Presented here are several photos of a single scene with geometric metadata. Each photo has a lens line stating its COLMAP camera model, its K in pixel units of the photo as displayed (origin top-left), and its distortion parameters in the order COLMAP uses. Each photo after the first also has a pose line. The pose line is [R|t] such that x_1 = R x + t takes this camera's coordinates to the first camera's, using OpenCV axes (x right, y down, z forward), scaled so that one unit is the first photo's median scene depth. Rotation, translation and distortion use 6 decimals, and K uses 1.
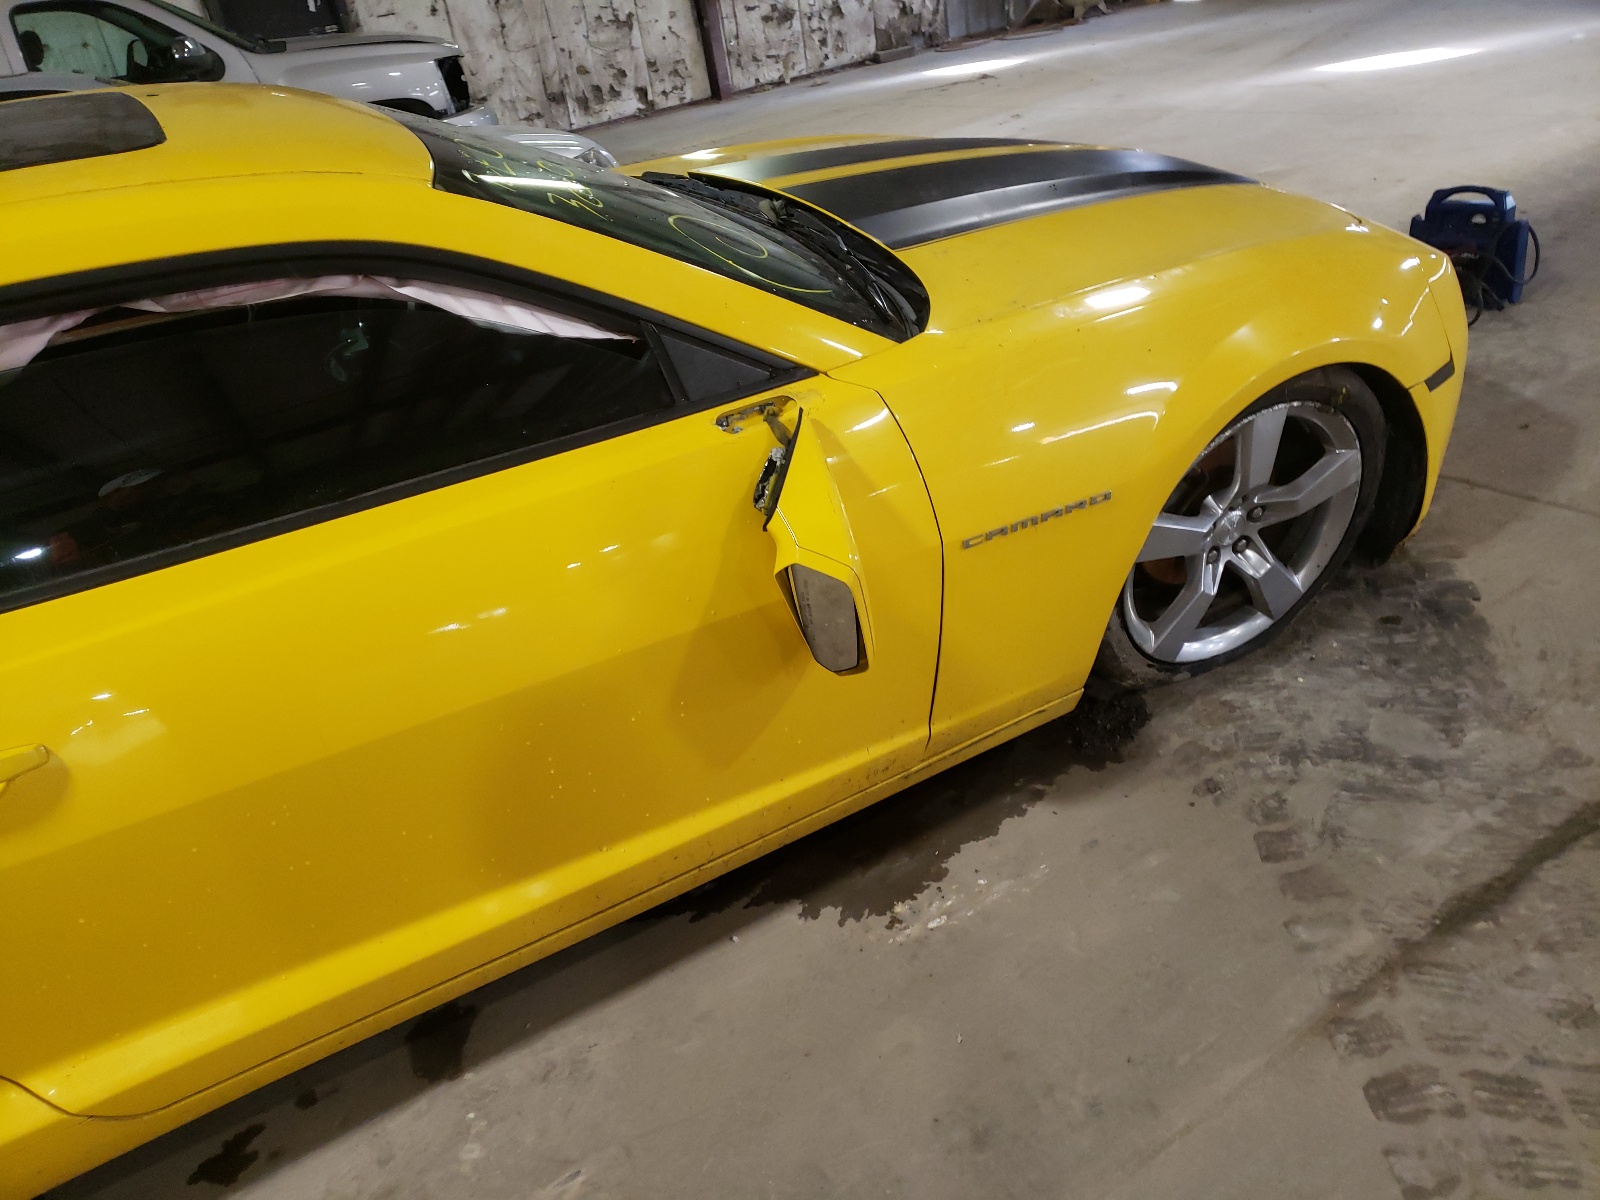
lens RADIAL K [[1227.6, 0, 800.0], [0, 1227.6, 600.0], [0, 0, 1]] dist [0.026269, -0.000116]
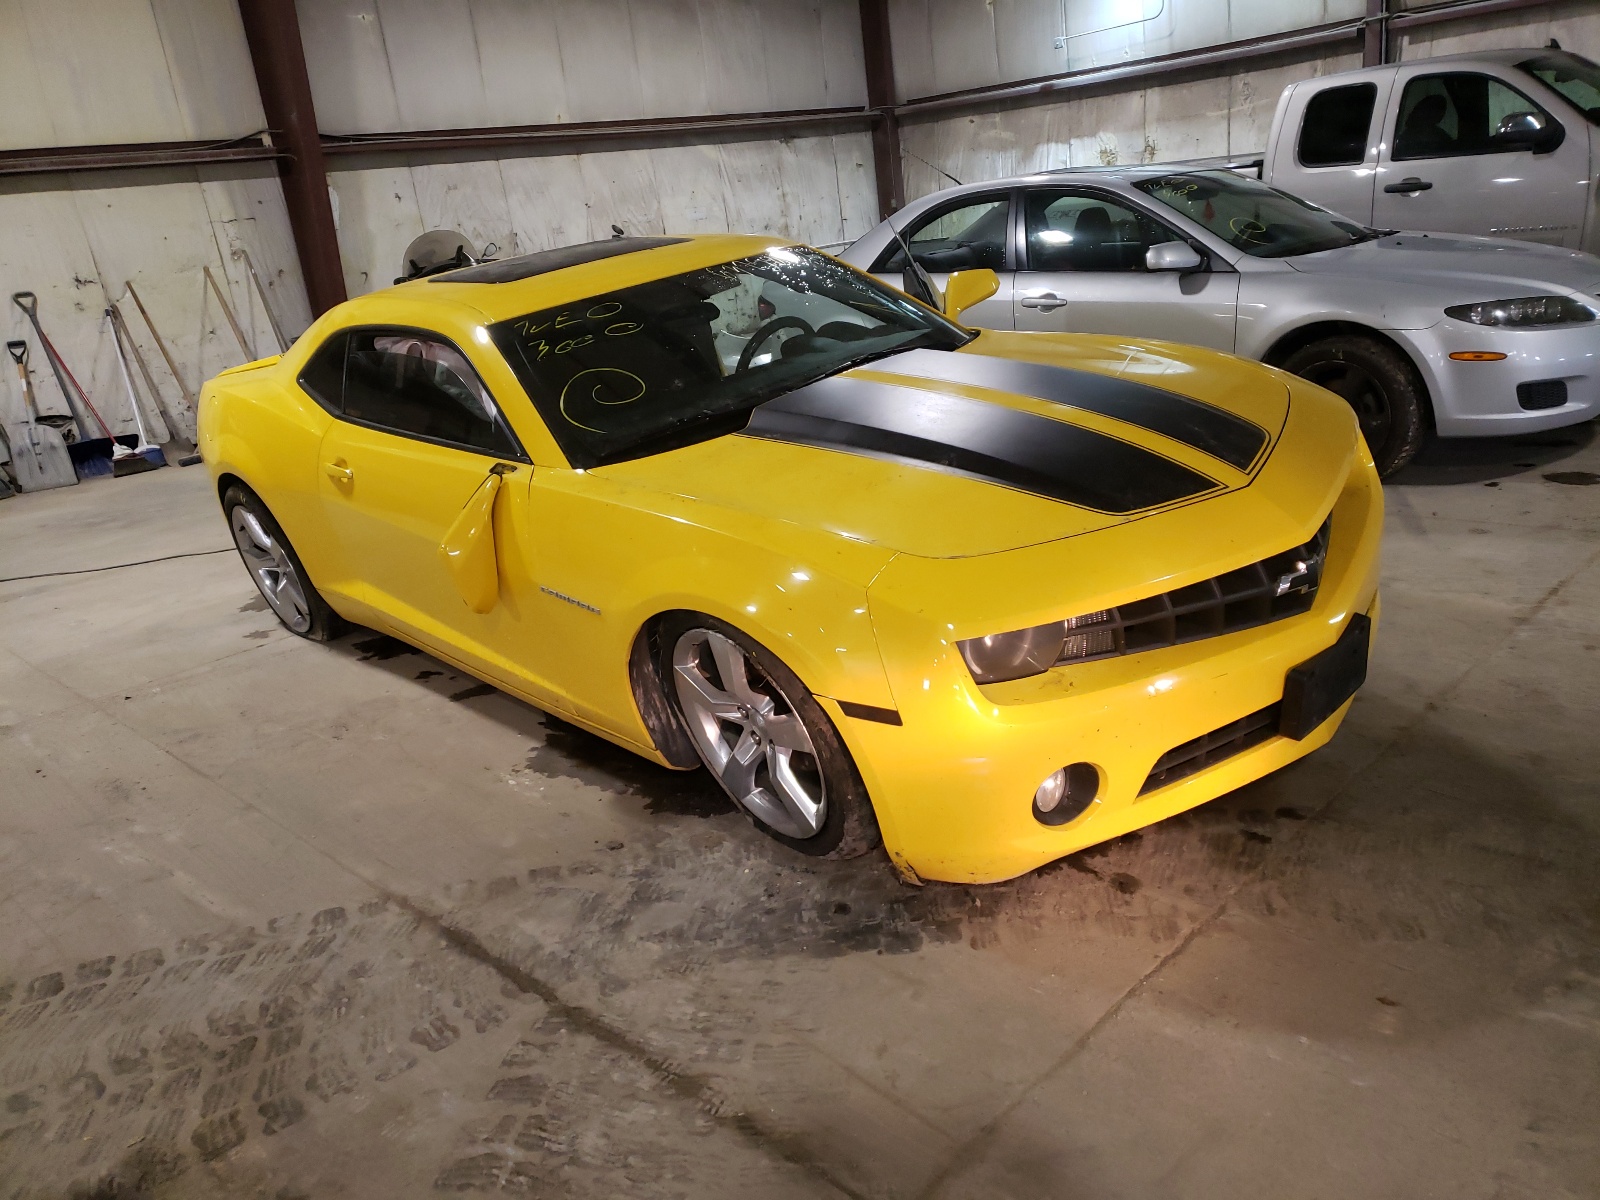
lens RADIAL K [[1227.6, 0, 800.0], [0, 1227.6, 600.0], [0, 0, 1]] dist [0.026269, -0.000116]
pose [[0.230697, 0.428912, -0.873392, 1.569123], [-0.375695, 0.867261, 0.326666, -0.662747], [0.897570, 0.252769, 0.361215, 0.654755]]
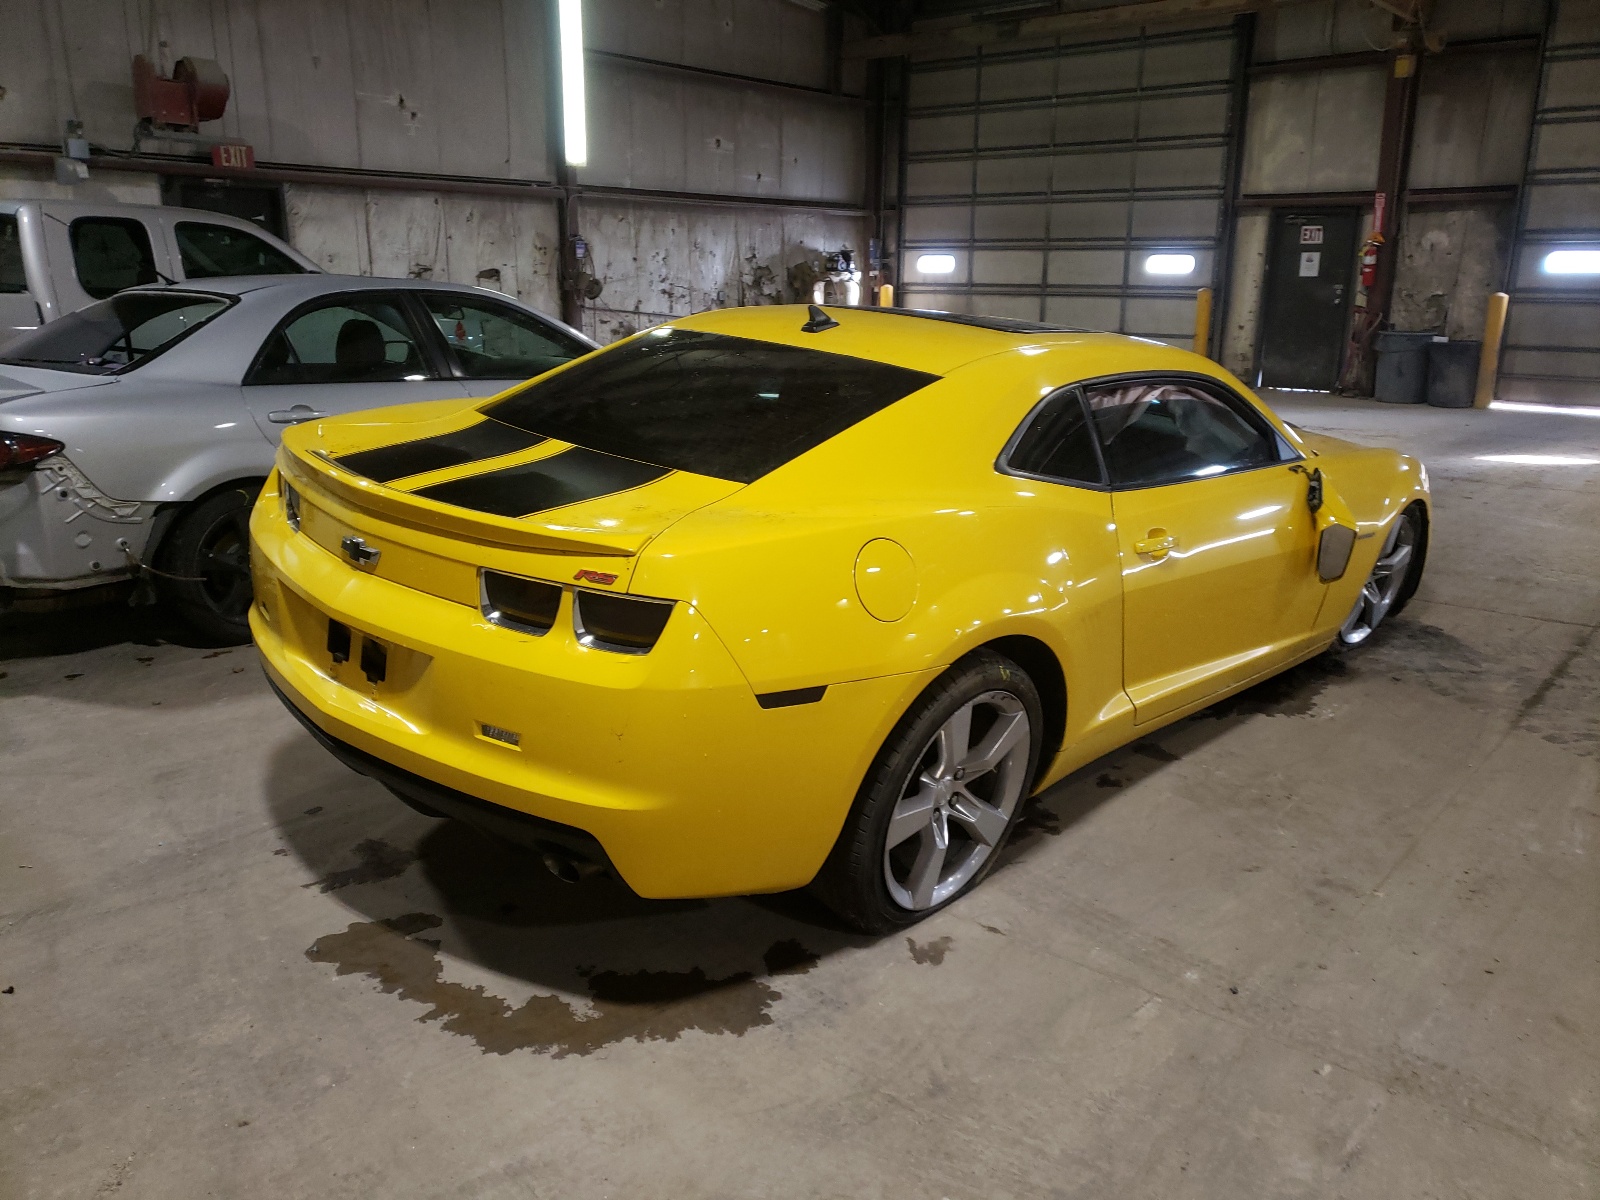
lens RADIAL K [[1227.6, 0, 800.0], [0, 1227.6, 600.0], [0, 0, 1]] dist [0.026269, -0.000116]
pose [[0.943665, 0.082076, 0.320561, -1.468018], [-0.000287, 0.968953, -0.247243, 0.592196], [-0.330901, 0.233223, 0.914391, -0.731746]]
